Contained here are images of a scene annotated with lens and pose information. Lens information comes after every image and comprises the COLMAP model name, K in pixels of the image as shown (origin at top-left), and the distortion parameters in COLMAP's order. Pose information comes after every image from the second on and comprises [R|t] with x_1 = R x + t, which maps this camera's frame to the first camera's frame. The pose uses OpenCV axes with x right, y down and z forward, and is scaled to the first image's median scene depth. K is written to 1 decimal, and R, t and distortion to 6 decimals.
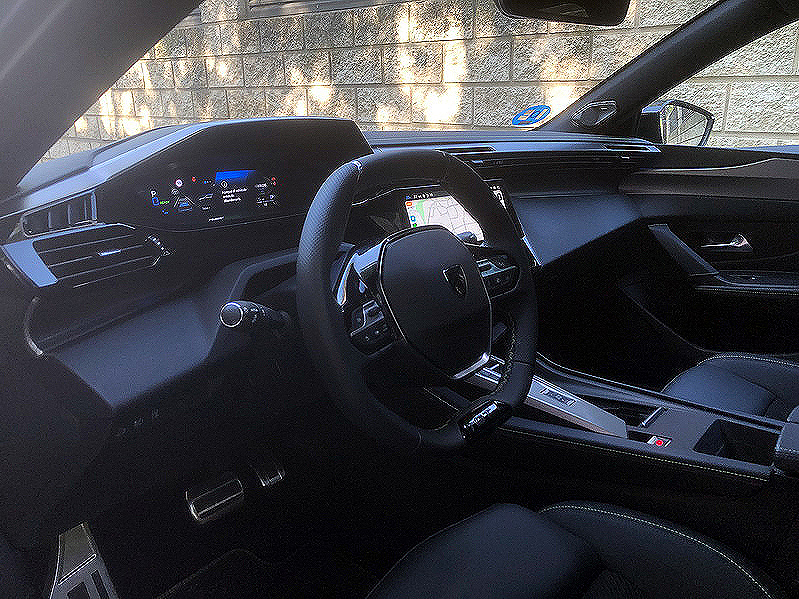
lens RADIAL K [[629.6, 0, 399.5], [0, 629.6, 299.5], [0, 0, 1]] dist [0.051327, -0.006124]
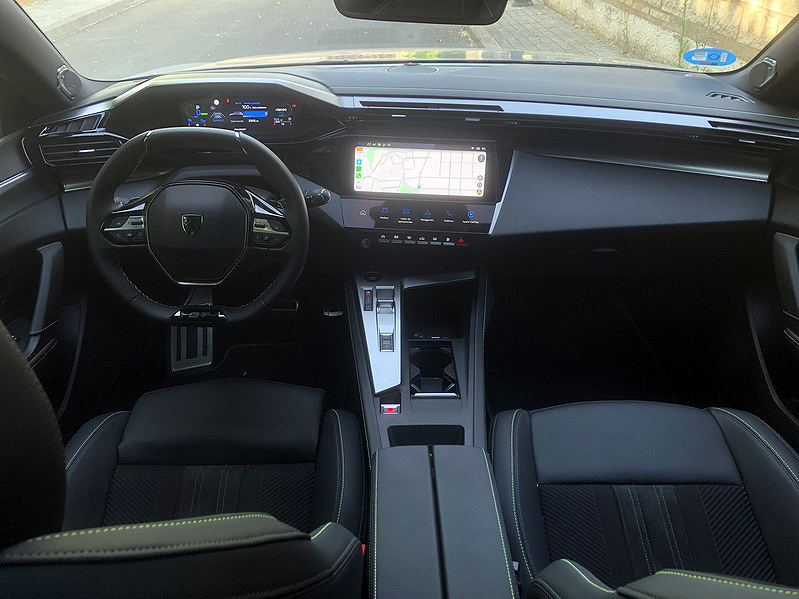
lens RADIAL K [[629.6, 0, 399.5], [0, 629.6, 299.5], [0, 0, 1]] dist [0.051327, -0.006124]
pose [[0.635202, 0.402546, -0.659147, 1.114272], [-0.216258, 0.911996, 0.348561, -0.371814], [0.741452, -0.078861, 0.666356, 0.261631]]
